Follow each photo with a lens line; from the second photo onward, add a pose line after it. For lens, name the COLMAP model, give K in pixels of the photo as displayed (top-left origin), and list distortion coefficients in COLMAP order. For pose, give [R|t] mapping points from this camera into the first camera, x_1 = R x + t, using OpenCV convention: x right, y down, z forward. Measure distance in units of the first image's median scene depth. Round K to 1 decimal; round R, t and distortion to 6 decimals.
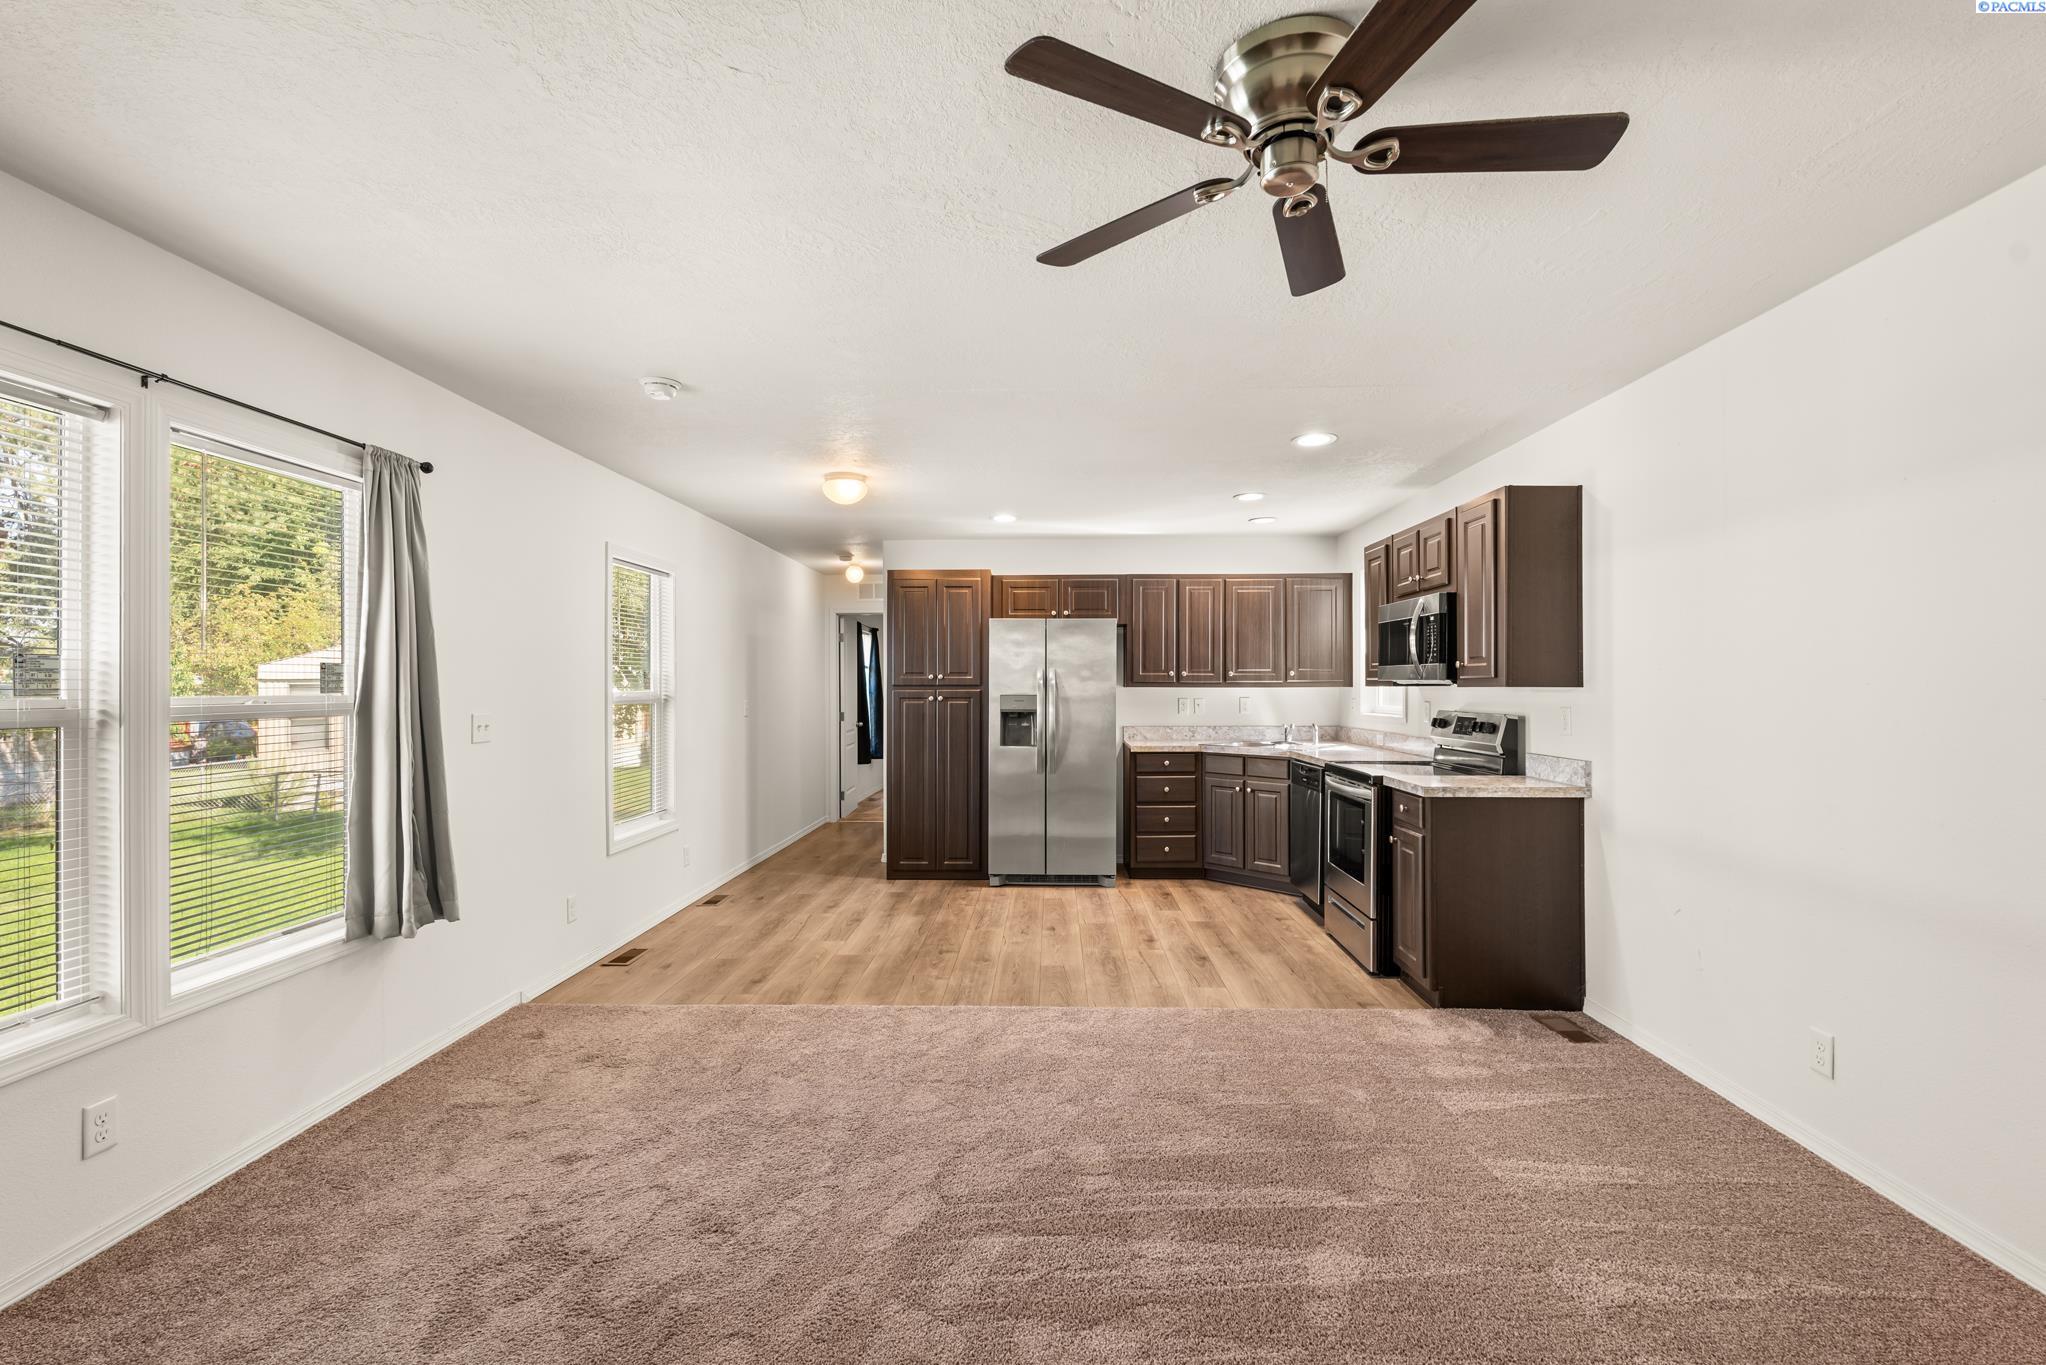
lens RADIAL K [[903.7, 0, 1026.1], [0, 903.7, 682.1], [0, 0, 1]] dist [-0.011290, 0.001570]
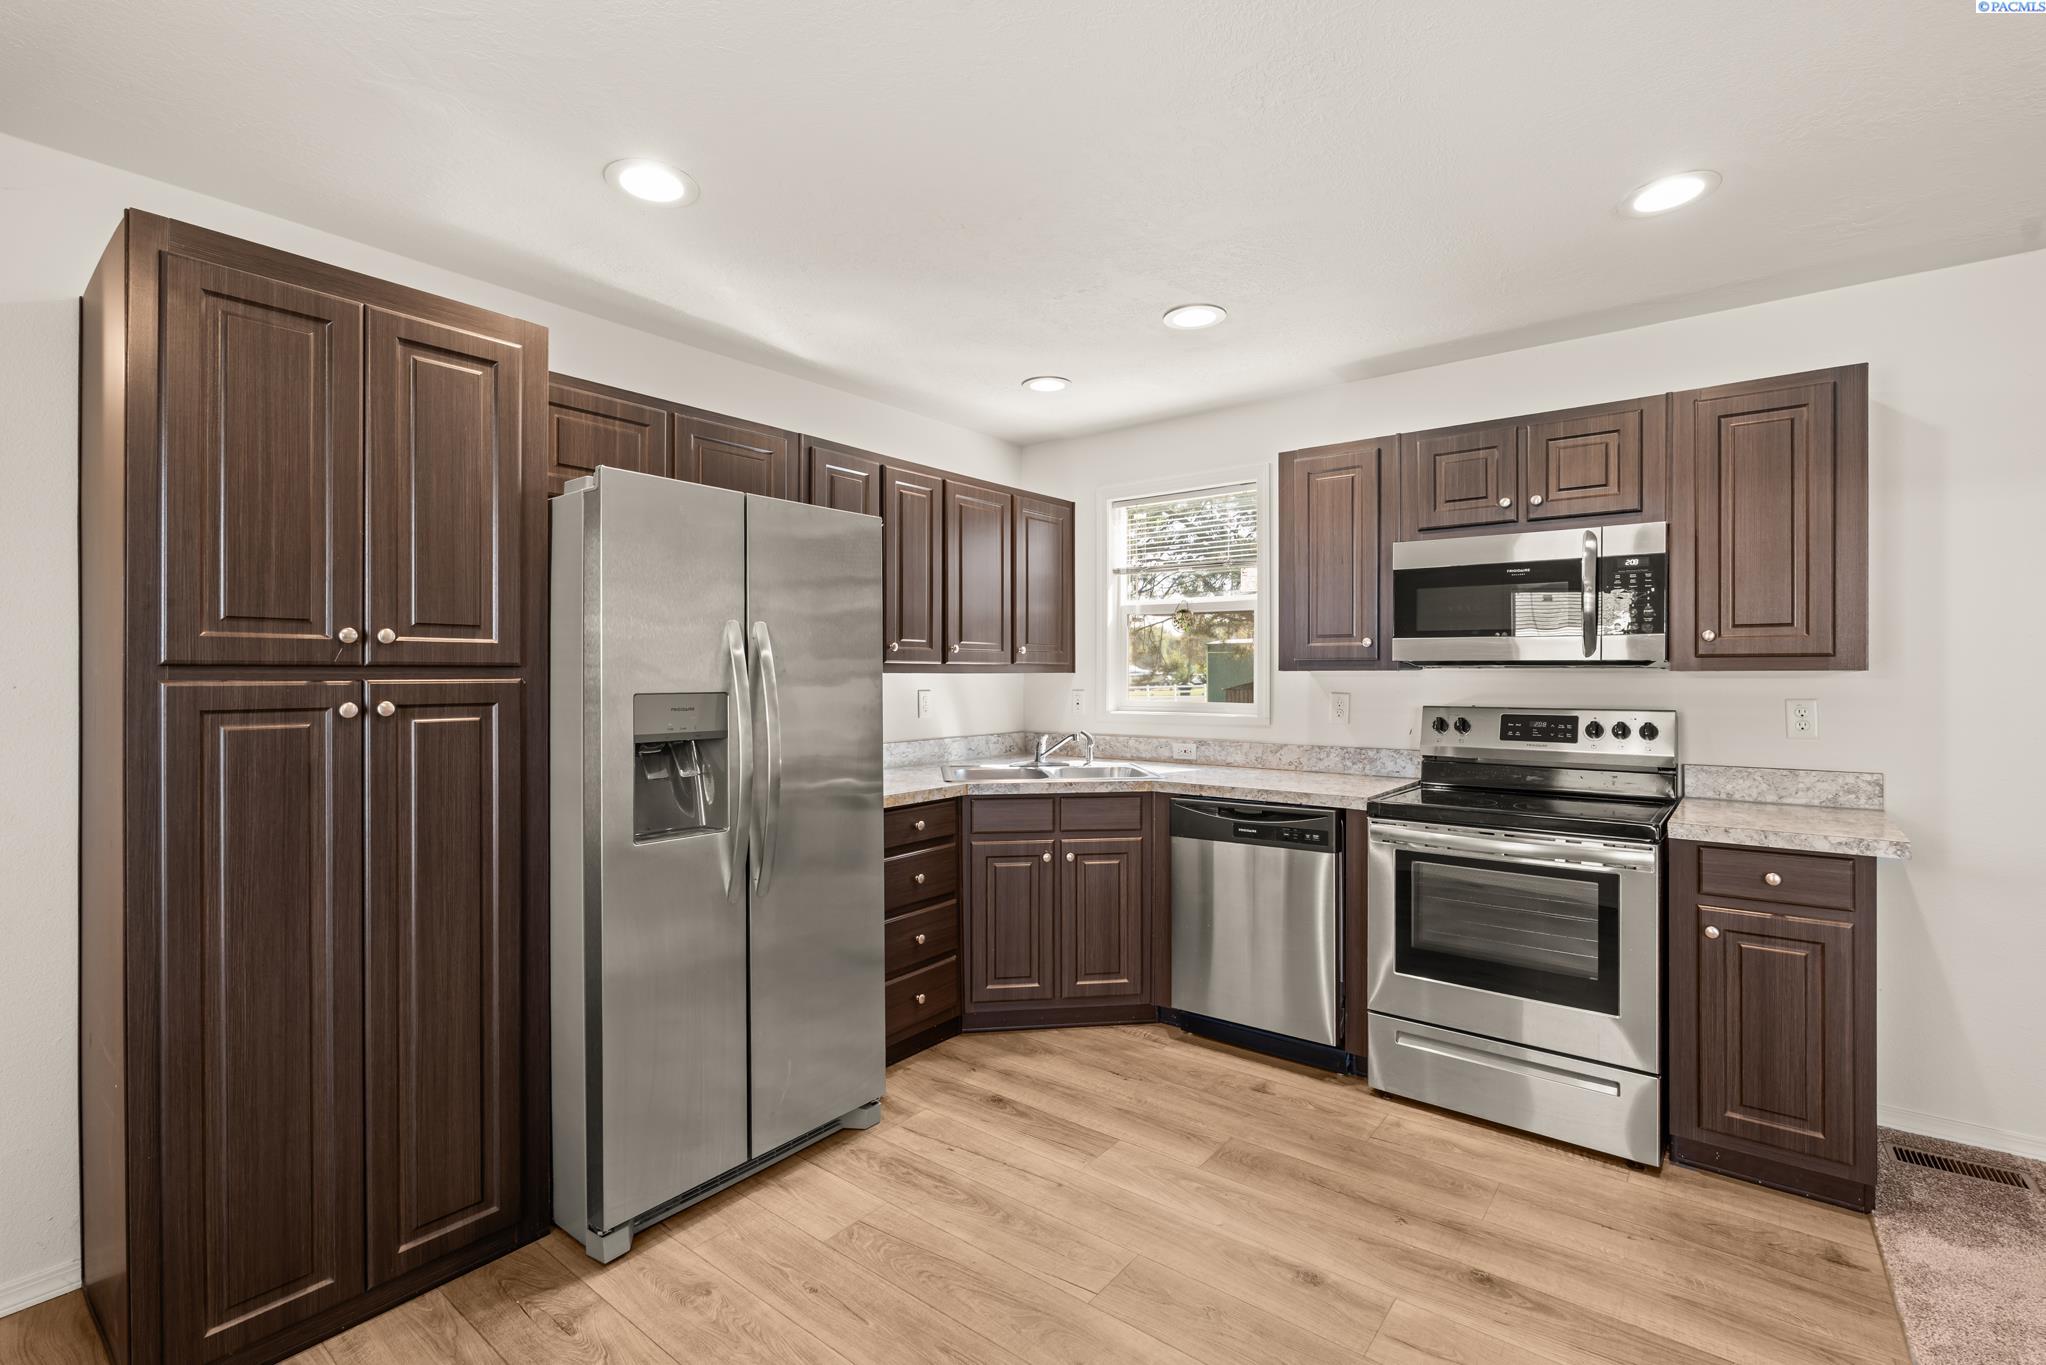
lens RADIAL K [[903.7, 0, 1026.0], [0, 903.7, 668.2], [0, 0, 1]] dist [-0.011290, 0.001570]
pose [[0.591888, 0.004888, 0.806006, -0.322896], [-0.002837, 0.999988, -0.003981, 0.007965], [-0.806015, 0.000070, 0.591895, 1.008462]]
